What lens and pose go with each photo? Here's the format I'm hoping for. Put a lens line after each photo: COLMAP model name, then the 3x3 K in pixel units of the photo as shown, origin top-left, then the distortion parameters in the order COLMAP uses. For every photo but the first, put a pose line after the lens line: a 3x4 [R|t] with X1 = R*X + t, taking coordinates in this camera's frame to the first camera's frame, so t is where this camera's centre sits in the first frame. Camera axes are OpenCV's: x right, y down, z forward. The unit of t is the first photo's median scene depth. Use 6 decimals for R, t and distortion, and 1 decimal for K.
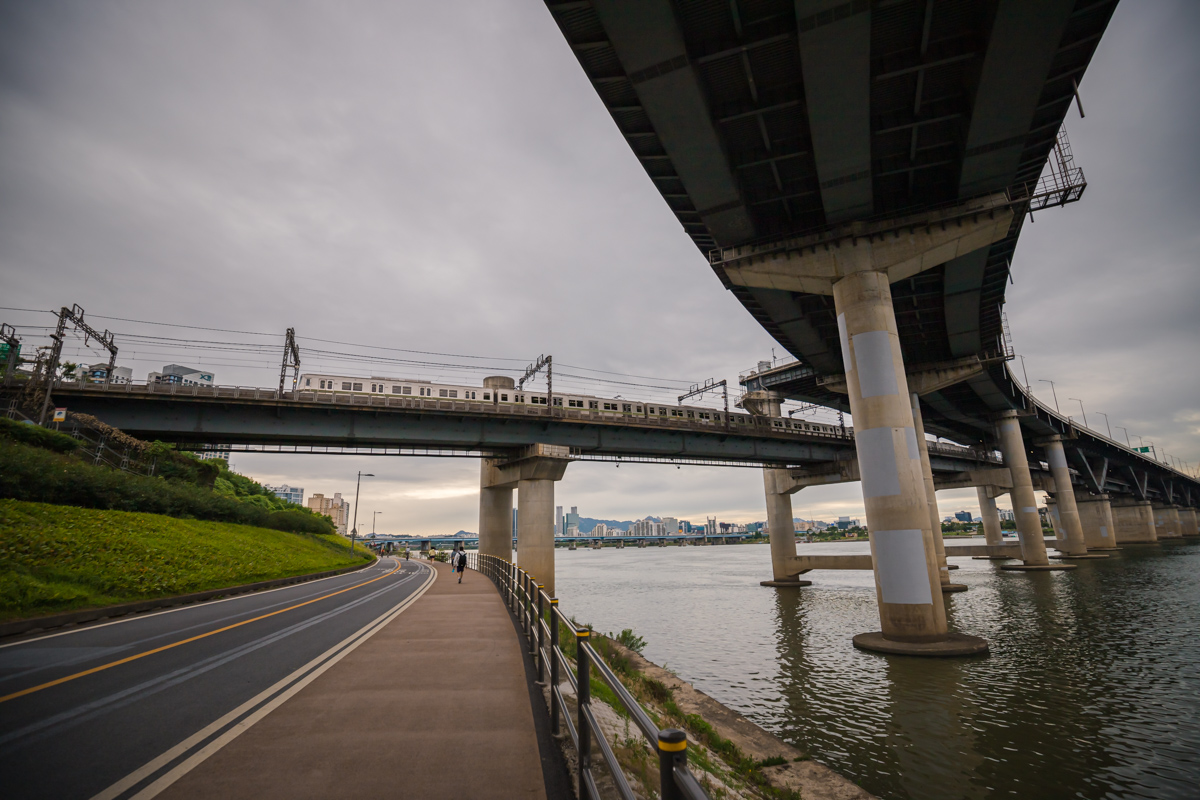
lens RADIAL K [[541.7, 0, 600.0], [0, 541.7, 400.0], [0, 0, 1]] dist [-0.017190, -0.000114]
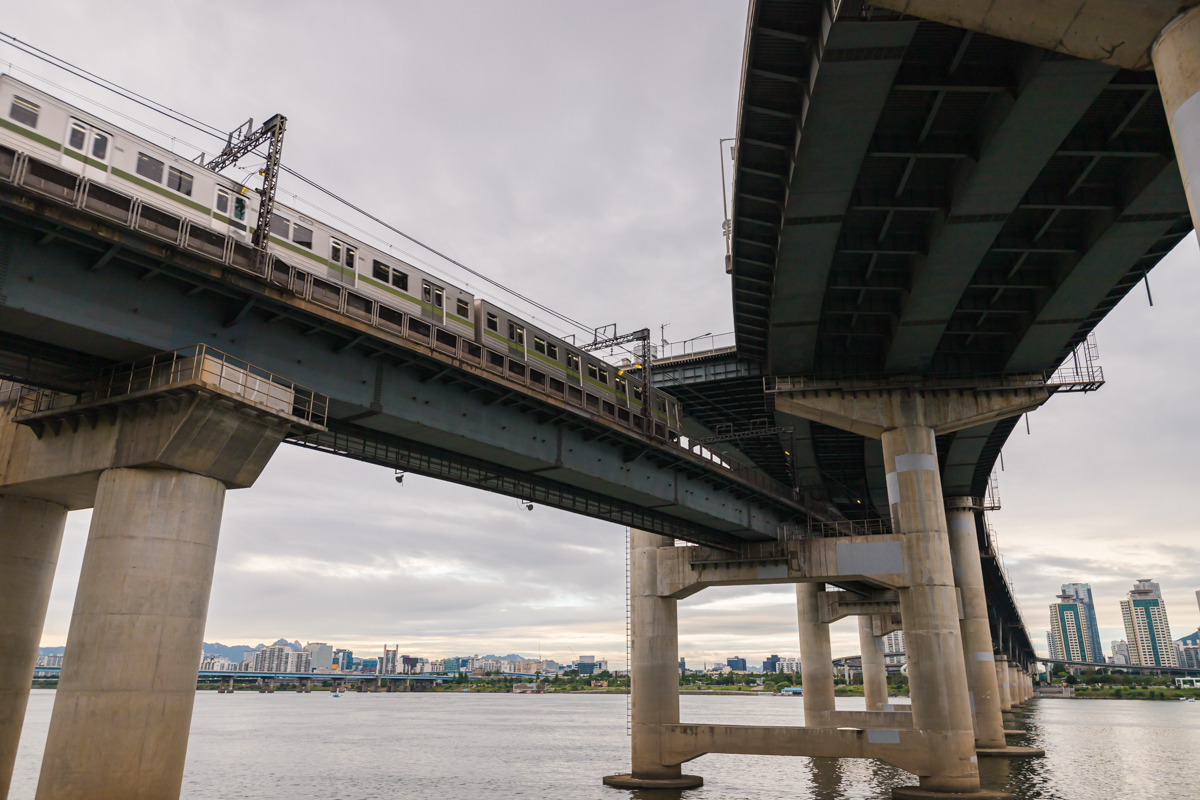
lens RADIAL K [[851.8, 0, 600.0], [0, 851.8, 400.0], [0, 0, 1]] dist [0.006204, 0.002761]
pose [[0.907438, 0.163478, 0.387080, -0.062607], [-0.136743, 0.985960, -0.095837, 0.082756], [-0.397312, 0.034036, 0.917052, 0.310170]]
